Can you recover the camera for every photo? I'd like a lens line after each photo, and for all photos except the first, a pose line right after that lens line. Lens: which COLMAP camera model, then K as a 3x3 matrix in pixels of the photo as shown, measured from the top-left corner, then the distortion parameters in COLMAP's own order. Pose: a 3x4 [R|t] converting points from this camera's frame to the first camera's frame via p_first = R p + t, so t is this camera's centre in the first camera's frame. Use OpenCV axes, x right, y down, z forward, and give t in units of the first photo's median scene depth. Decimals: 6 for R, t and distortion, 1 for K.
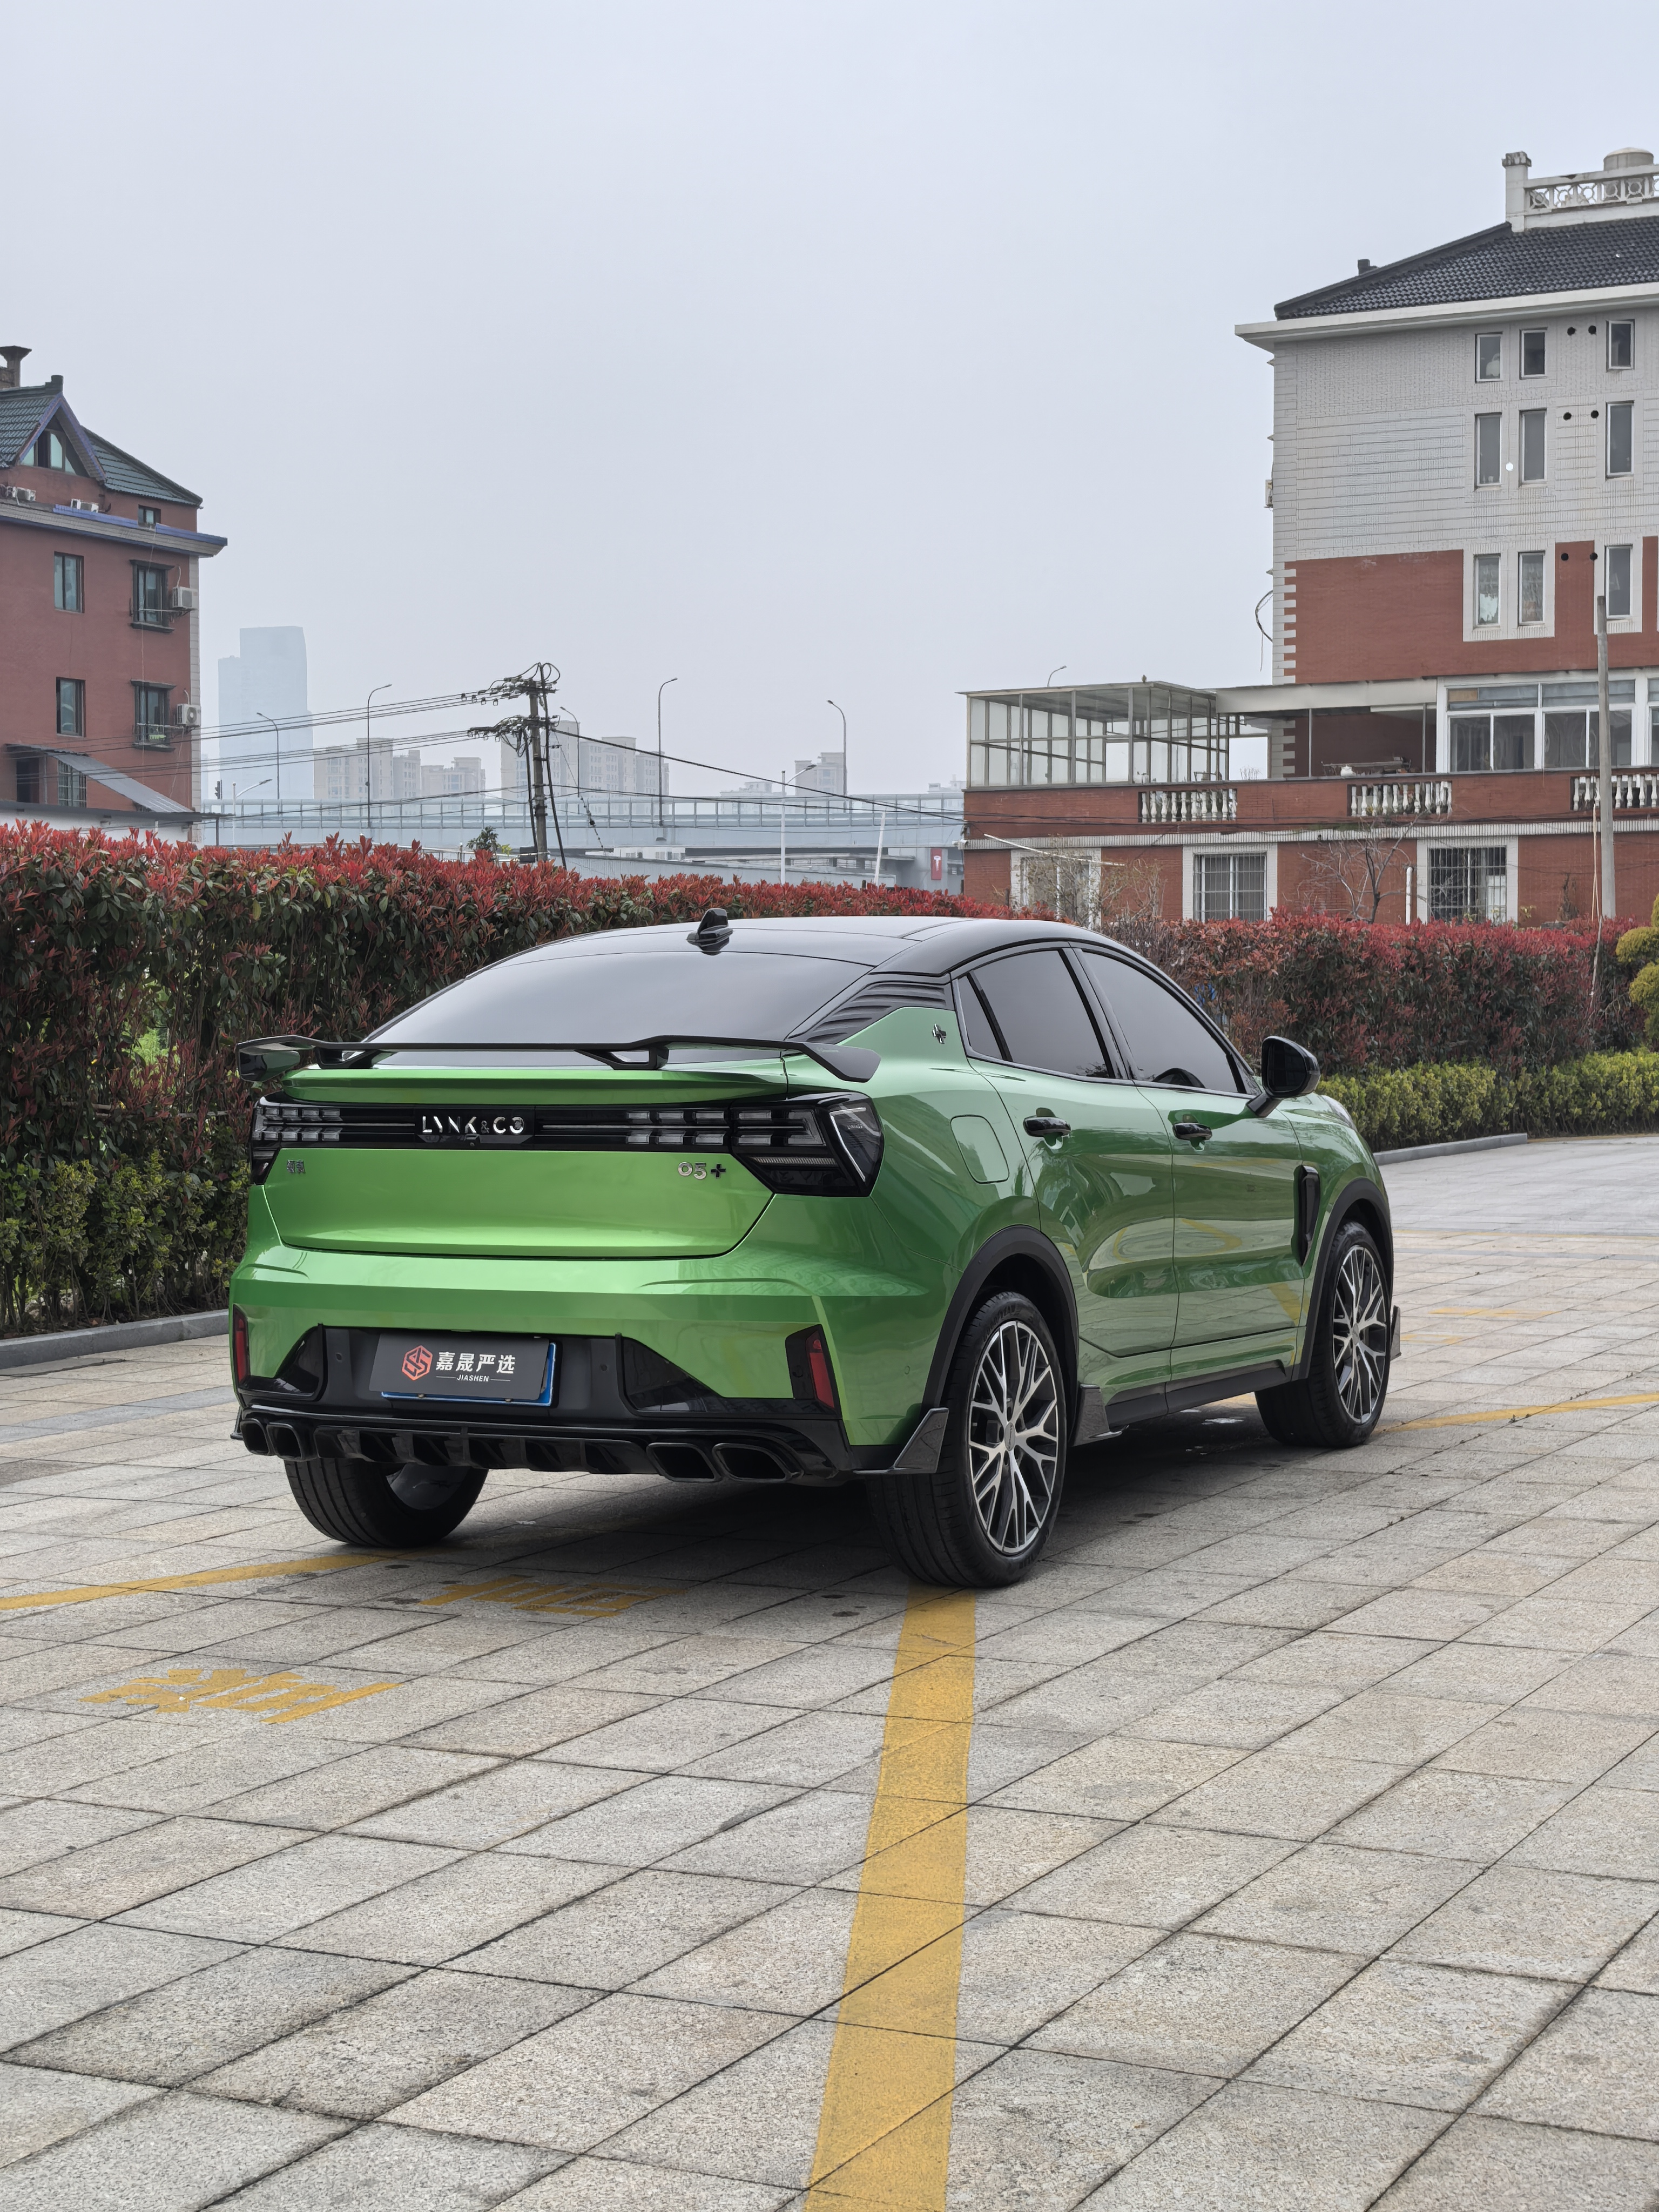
lens RADIAL K [[3462.6, 0, 841.6], [0, 3462.6, 1093.7], [0, 0, 1]] dist [0.225468, -0.969189]
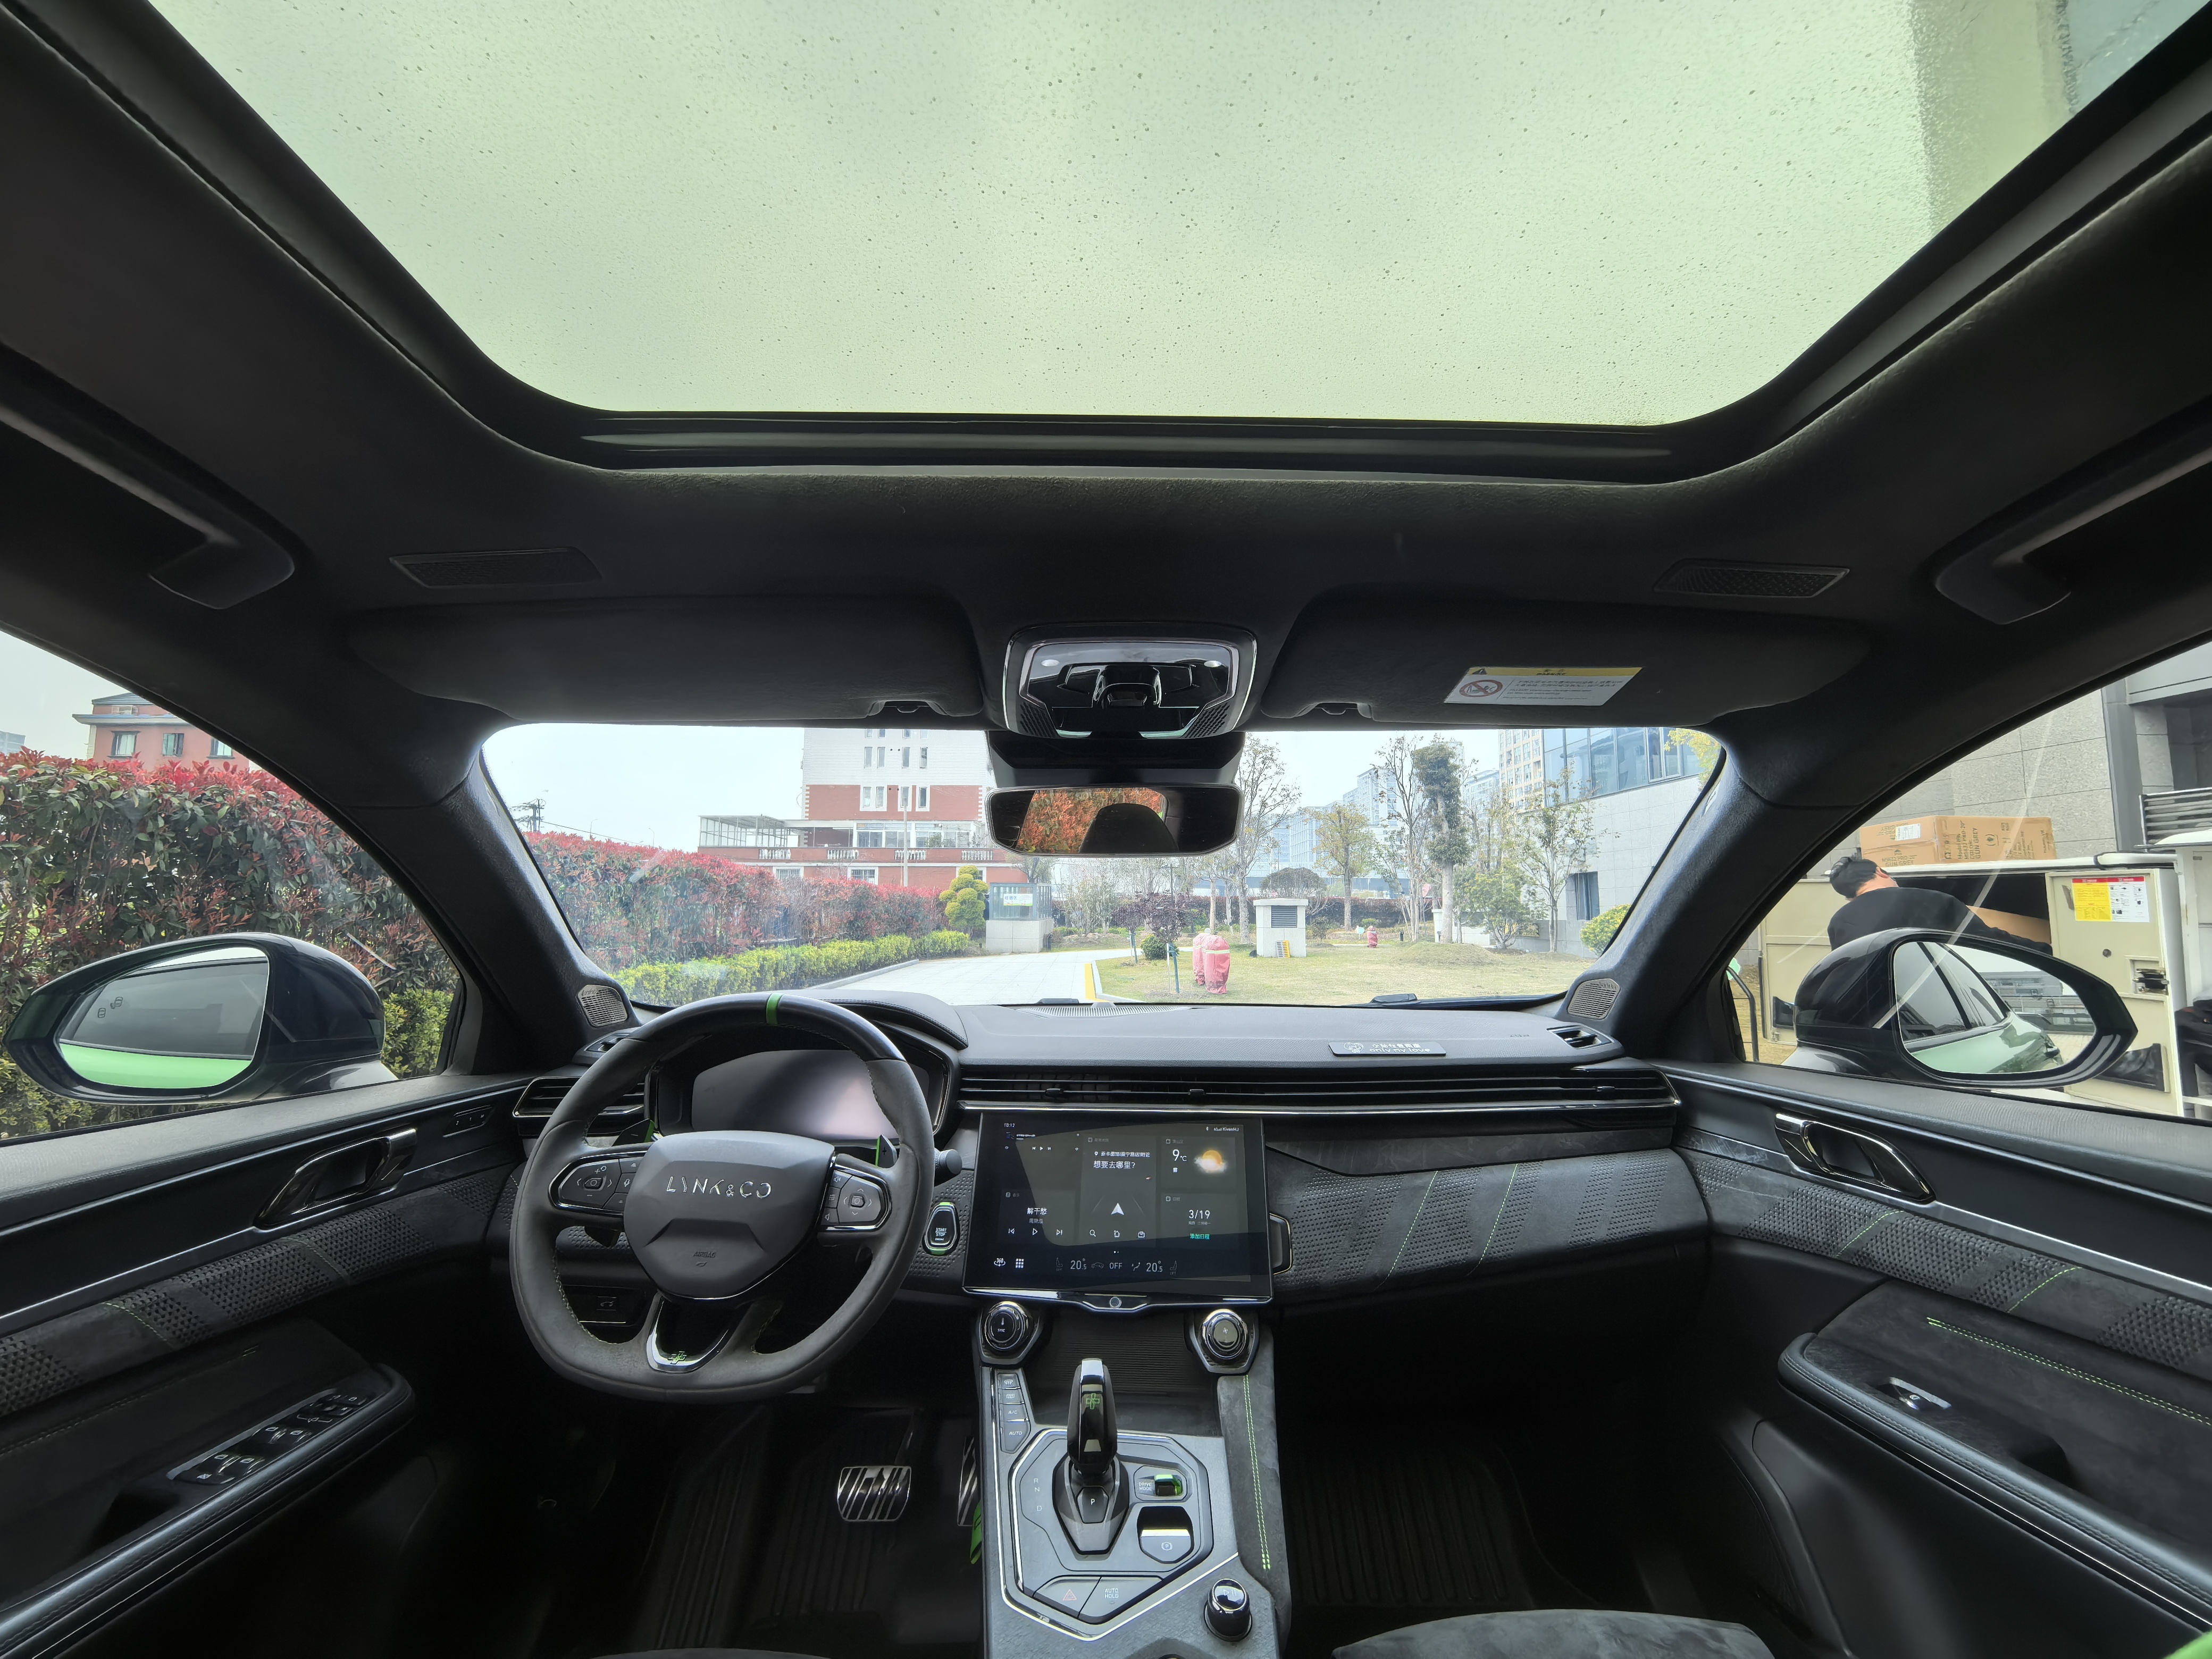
lens RADIAL K [[875.5, 0, 1106.0], [0, 875.5, 829.5], [0, 0, 1]] dist [0.010186, -0.000092]
pose [[0.887968, 0.051733, 0.456987, -0.000581], [0.006225, 0.992210, -0.124418, -0.002129], [-0.459864, 0.113323, 0.880729, 0.138652]]
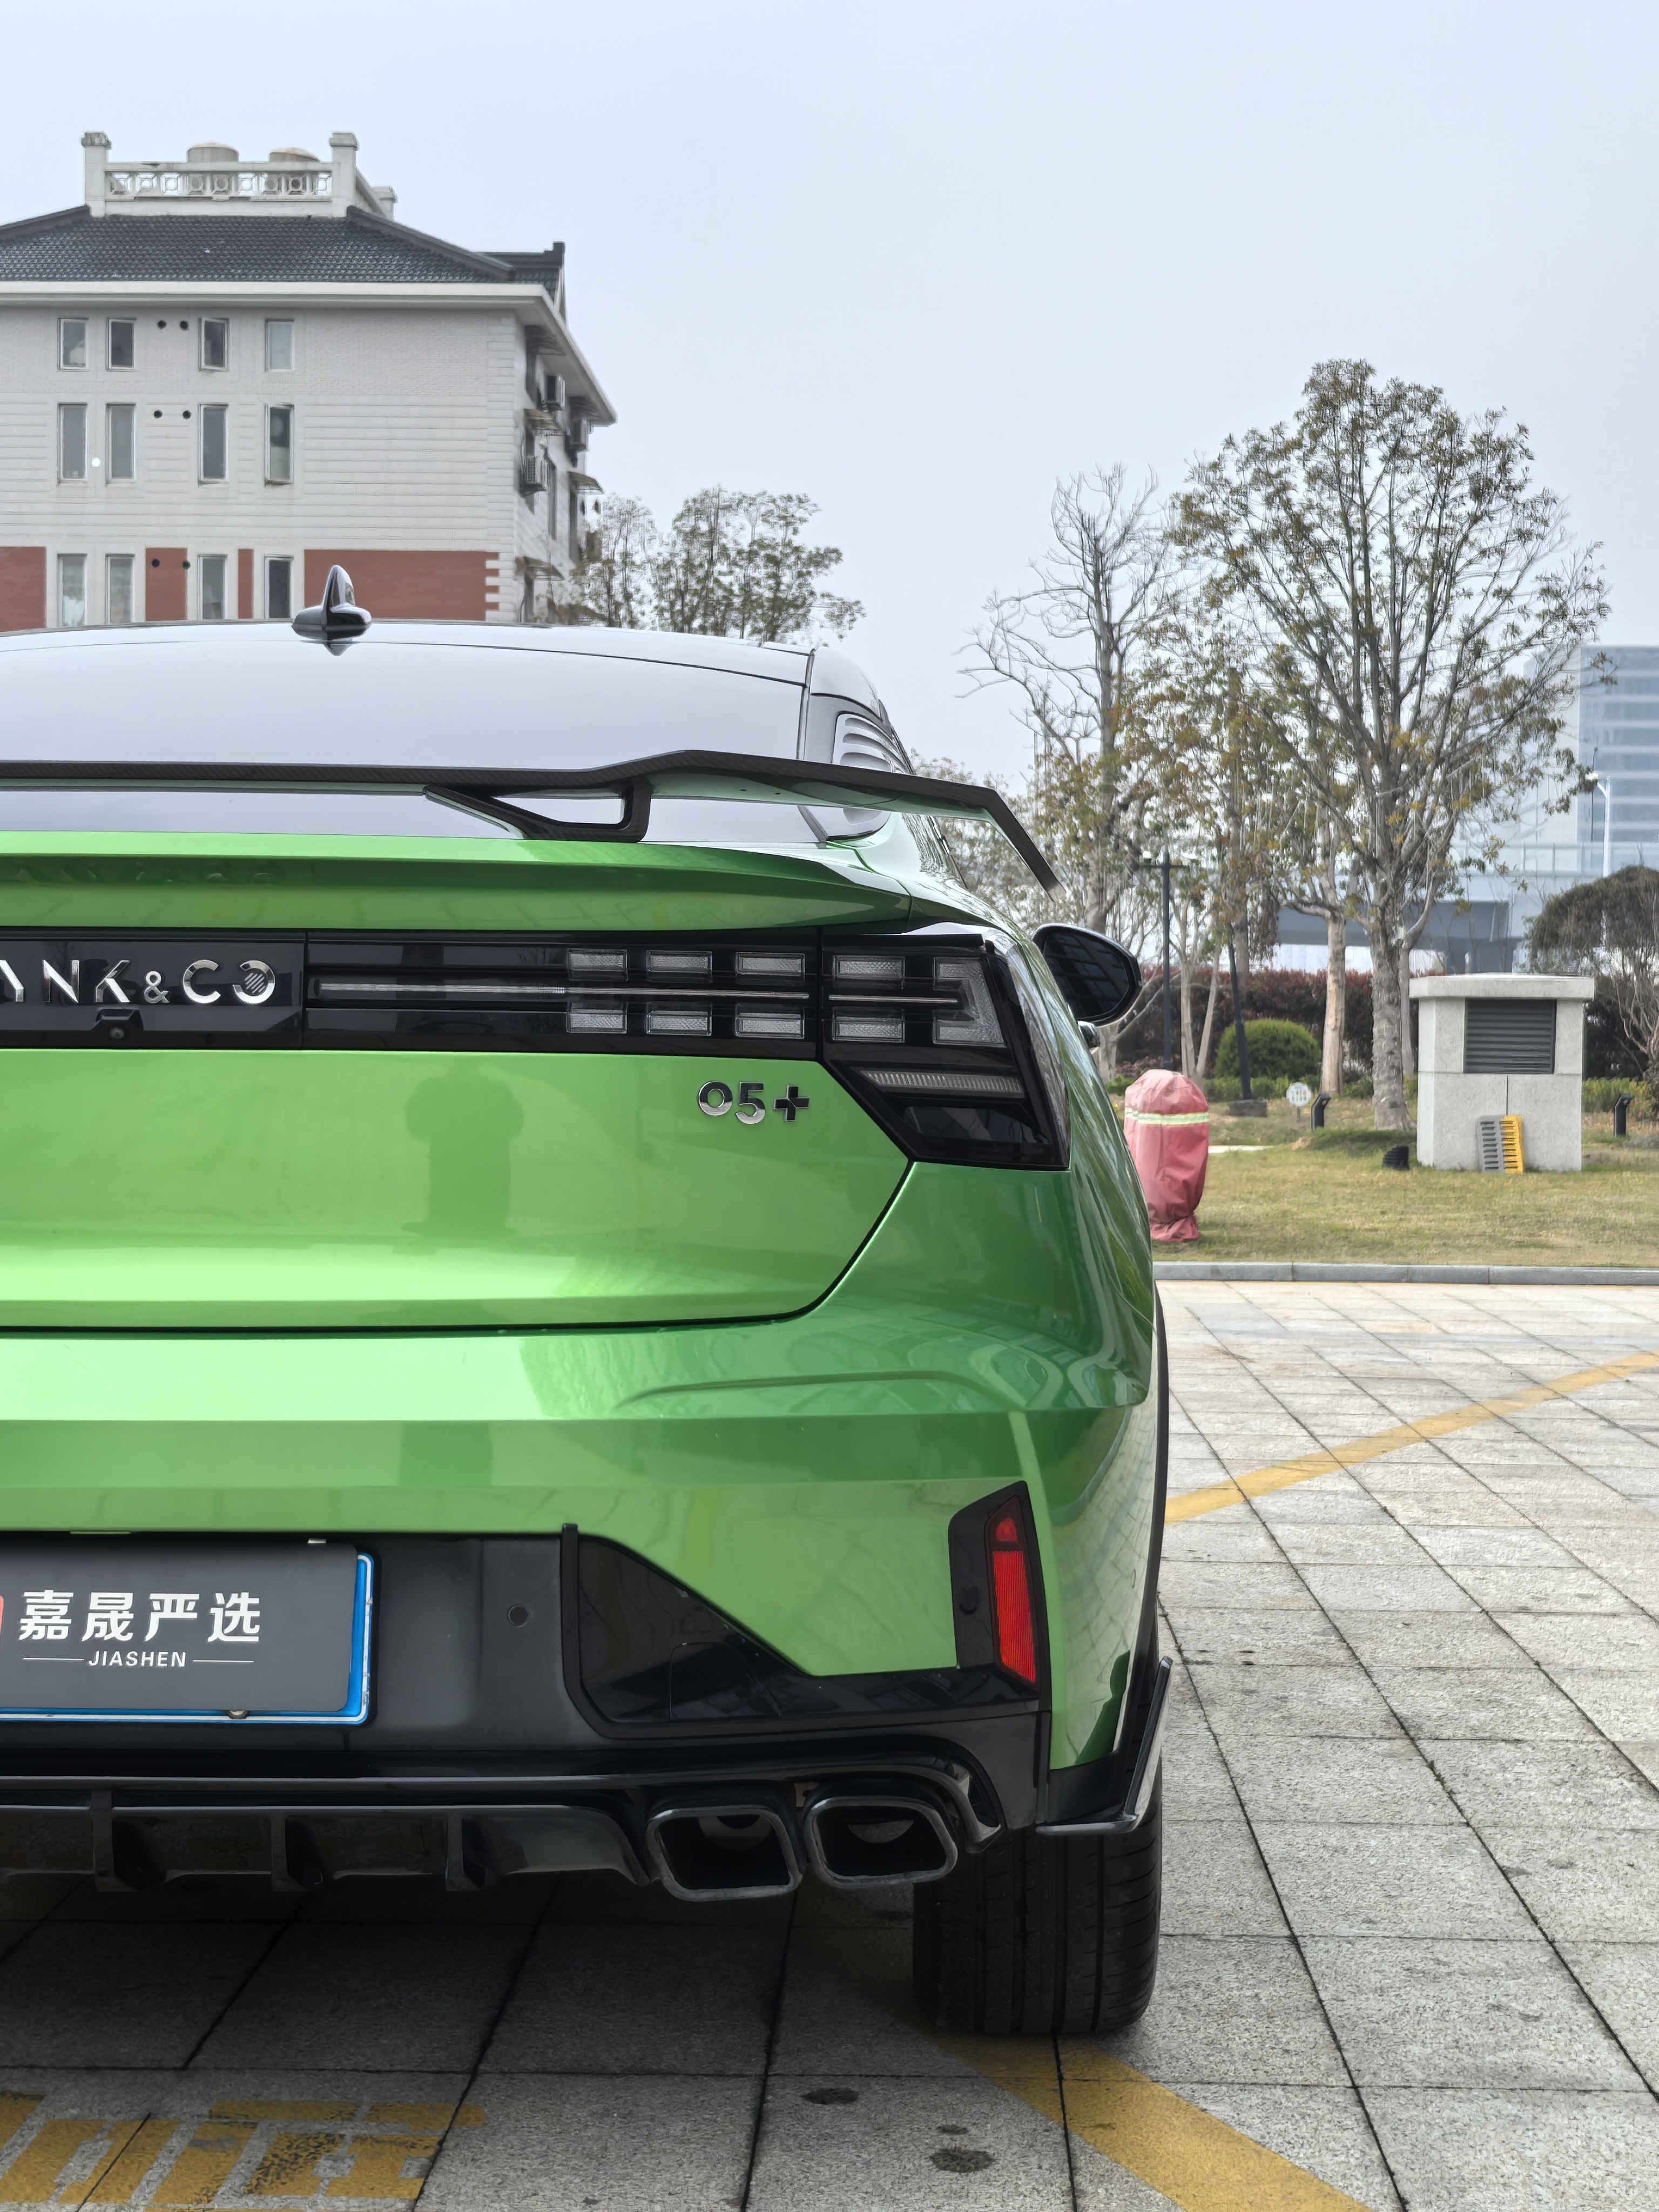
lens RADIAL K [[3488.9, 0, 829.5], [0, 3488.9, 1106.0], [0, 0, 1]] dist [0.187311, -0.852190]
pose [[0.909363, 0.007812, 0.415930, -0.022096], [-0.003331, 0.999928, -0.011499, 0.003015], [-0.415990, 0.009071, 0.909324, 0.070611]]
